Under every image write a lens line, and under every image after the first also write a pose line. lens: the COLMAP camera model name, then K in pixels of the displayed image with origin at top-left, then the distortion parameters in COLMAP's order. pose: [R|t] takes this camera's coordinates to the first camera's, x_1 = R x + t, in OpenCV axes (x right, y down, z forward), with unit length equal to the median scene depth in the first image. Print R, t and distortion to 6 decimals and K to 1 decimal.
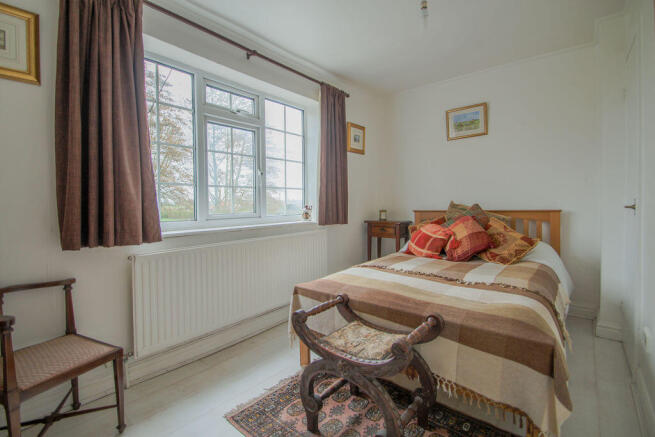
lens RADIAL K [[303.3, 0, 322.8], [0, 303.3, 216.1], [0, 0, 1]] dist [-0.000375, -0.000221]
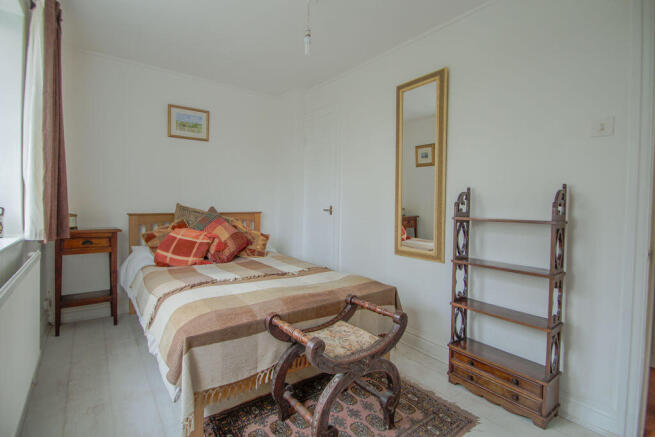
lens RADIAL K [[303.3, 0, 323.0], [0, 303.3, 214.6], [0, 0, 1]] dist [-0.000375, -0.000221]
pose [[0.226278, -0.013044, 0.973975, -0.421611], [0.027484, 0.999598, 0.007002, -0.010116], [-0.973675, 0.025184, 0.226546, 0.393927]]
